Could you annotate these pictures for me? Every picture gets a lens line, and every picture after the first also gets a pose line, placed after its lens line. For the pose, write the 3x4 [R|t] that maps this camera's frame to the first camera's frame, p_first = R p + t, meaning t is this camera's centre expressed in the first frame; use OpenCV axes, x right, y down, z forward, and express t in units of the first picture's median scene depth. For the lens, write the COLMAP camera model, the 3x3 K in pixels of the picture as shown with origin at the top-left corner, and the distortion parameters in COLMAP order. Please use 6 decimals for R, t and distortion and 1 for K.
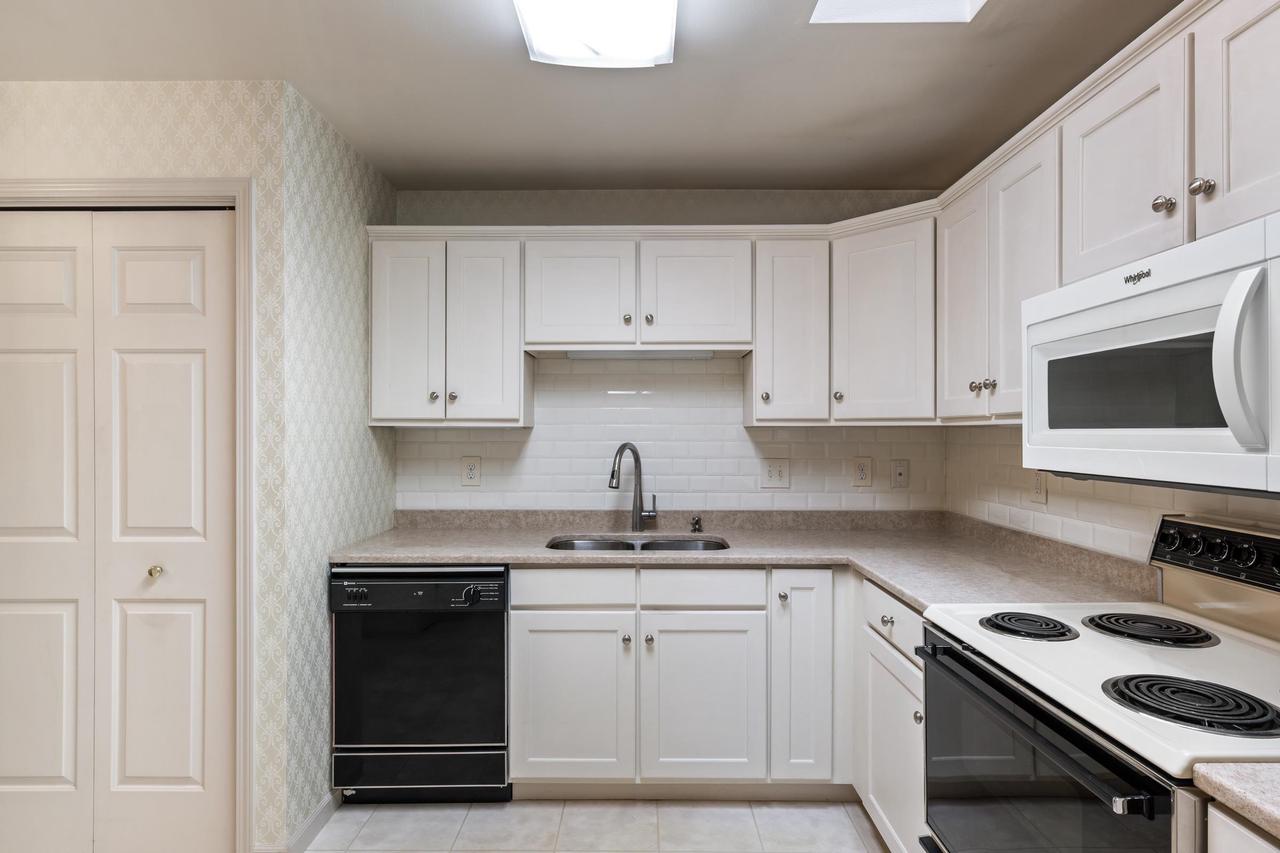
lens RADIAL K [[668.2, 0, 636.9], [0, 668.2, 428.6], [0, 0, 1]] dist [0.008891, -0.000494]
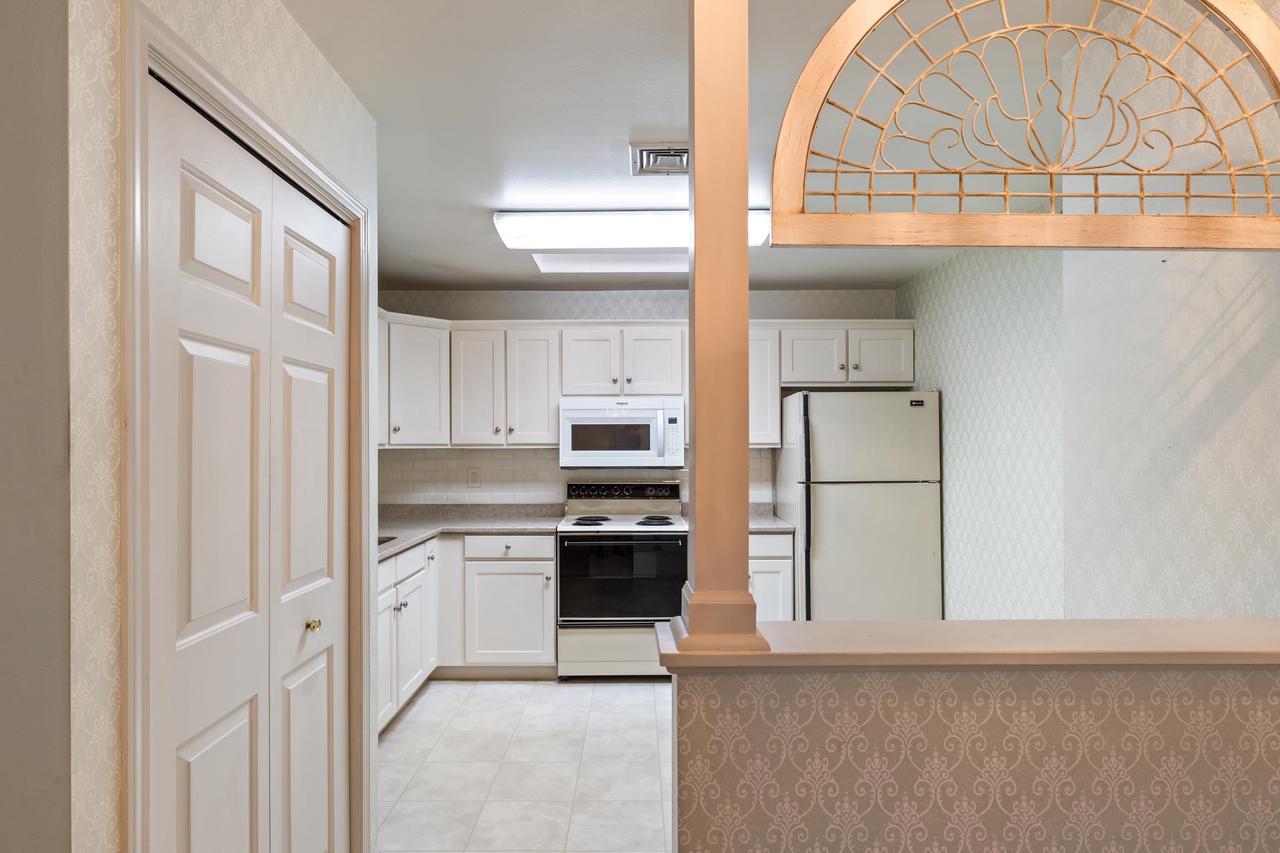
lens RADIAL K [[697.2, 0, 640.3], [0, 697.2, 436.5], [0, 0, 1]] dist [0.006698, -0.000327]
pose [[-0.020591, 0.012915, 0.999705, -1.422962], [-0.000873, 0.999916, -0.012936, -0.013296], [-0.999788, -0.001139, -0.020578, 0.536542]]
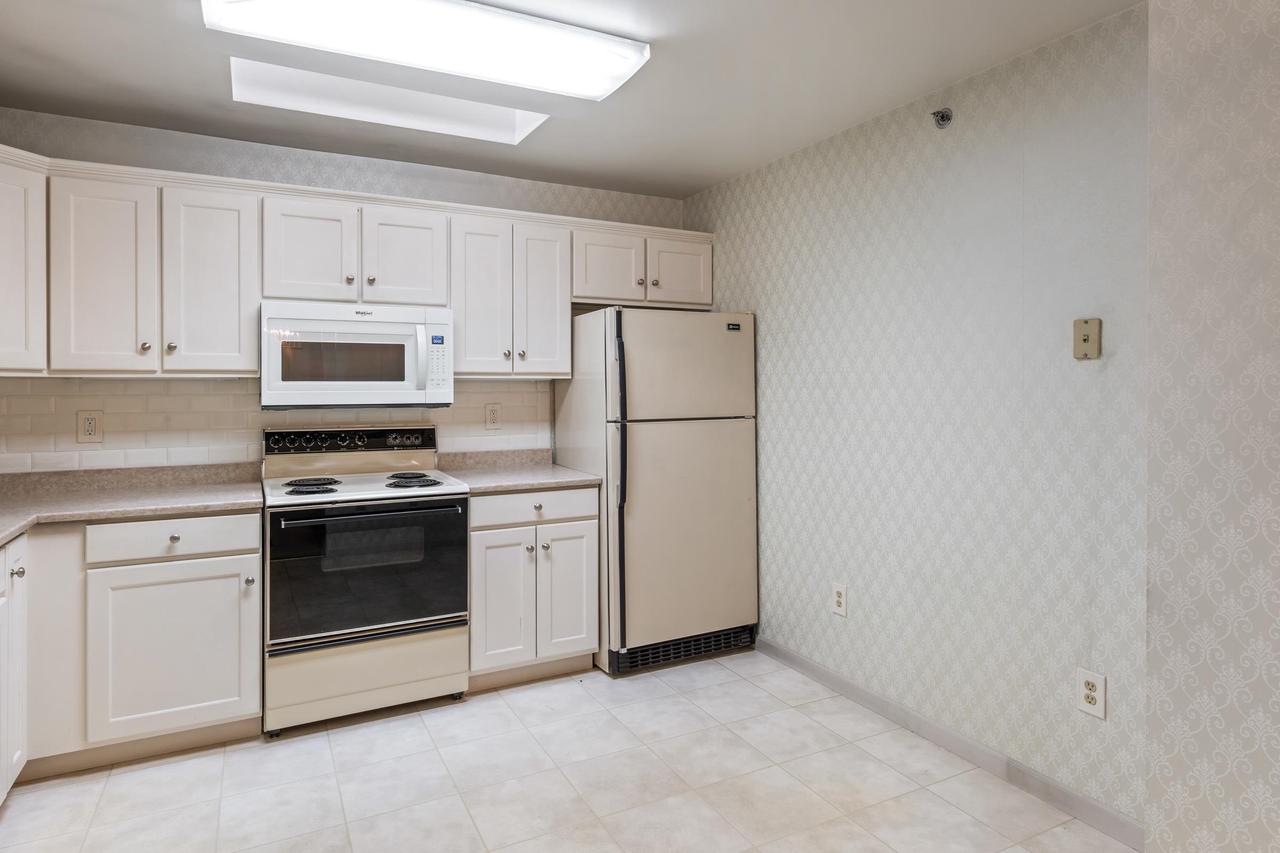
lens RADIAL K [[725.5, 0, 632.2], [0, 725.5, 382.3], [0, 0, 1]] dist [0.000903, 0.005094]
pose [[-0.473178, 0.005749, 0.880948, -0.979917], [-0.000807, 0.999975, -0.006959, 0.010401], [-0.880966, -0.004004, -0.473162, 0.739307]]
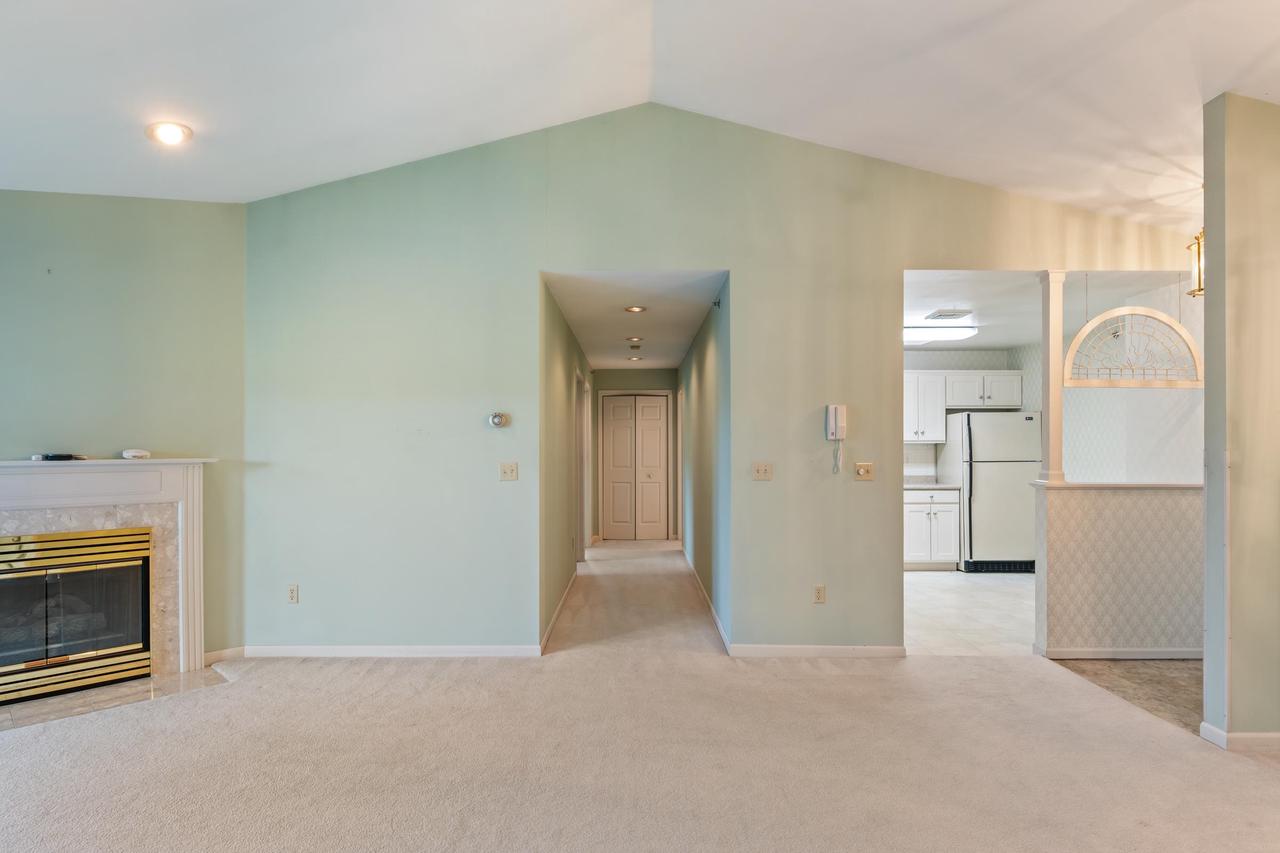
lens RADIAL K [[697.2, 0, 643.1], [0, 697.2, 439.6], [0, 0, 1]] dist [0.006698, -0.000327]
pose [[-0.017880, 0.012567, 0.999761, -2.823400], [-0.004666, 0.999909, -0.012652, 0.023683], [-0.999829, -0.004891, -0.017820, 1.607342]]
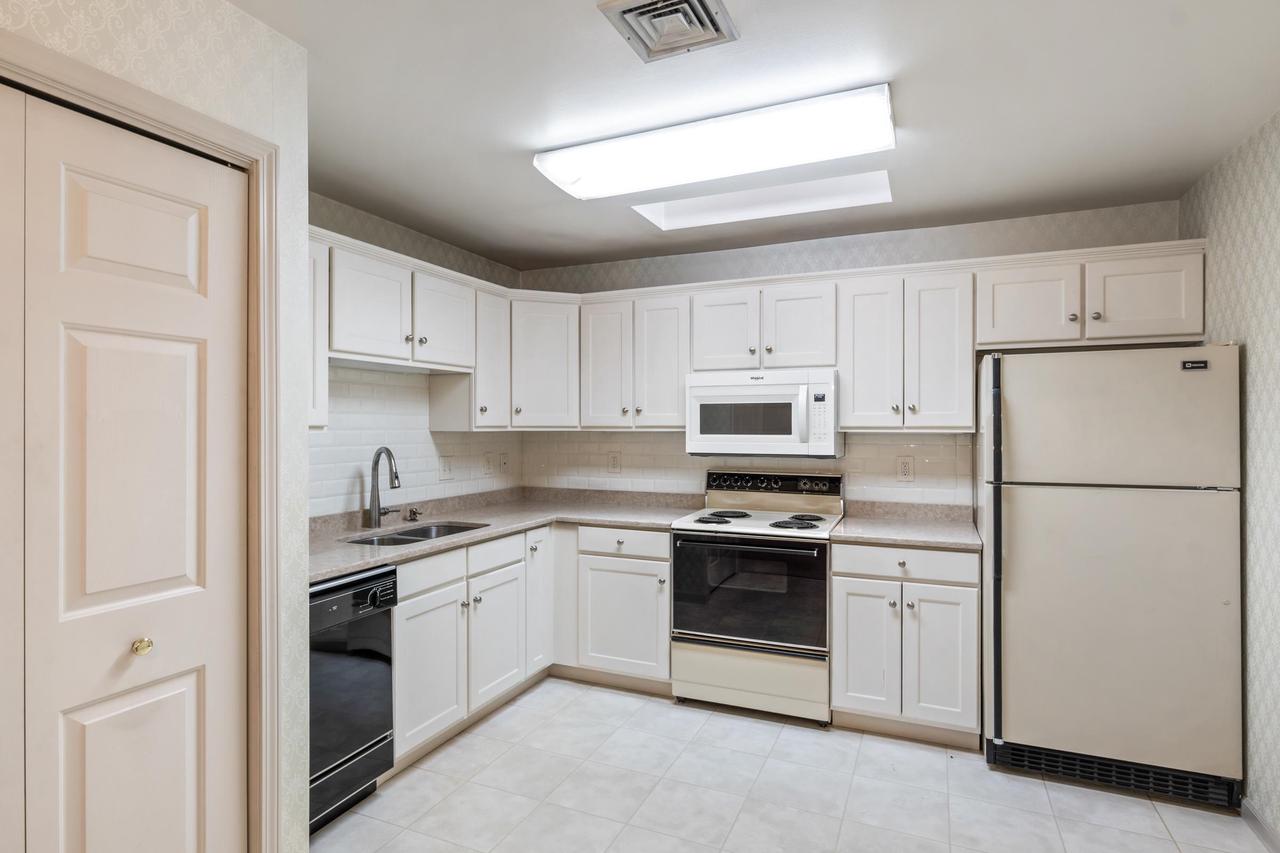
lens RADIAL K [[668.2, 0, 643.0], [0, 668.2, 422.9], [0, 0, 1]] dist [0.008891, -0.000494]
pose [[0.385453, 0.005267, 0.922712, -1.031315], [-0.004656, 0.999982, -0.003763, -0.019340], [-0.922716, -0.002846, 0.385471, 0.214516]]
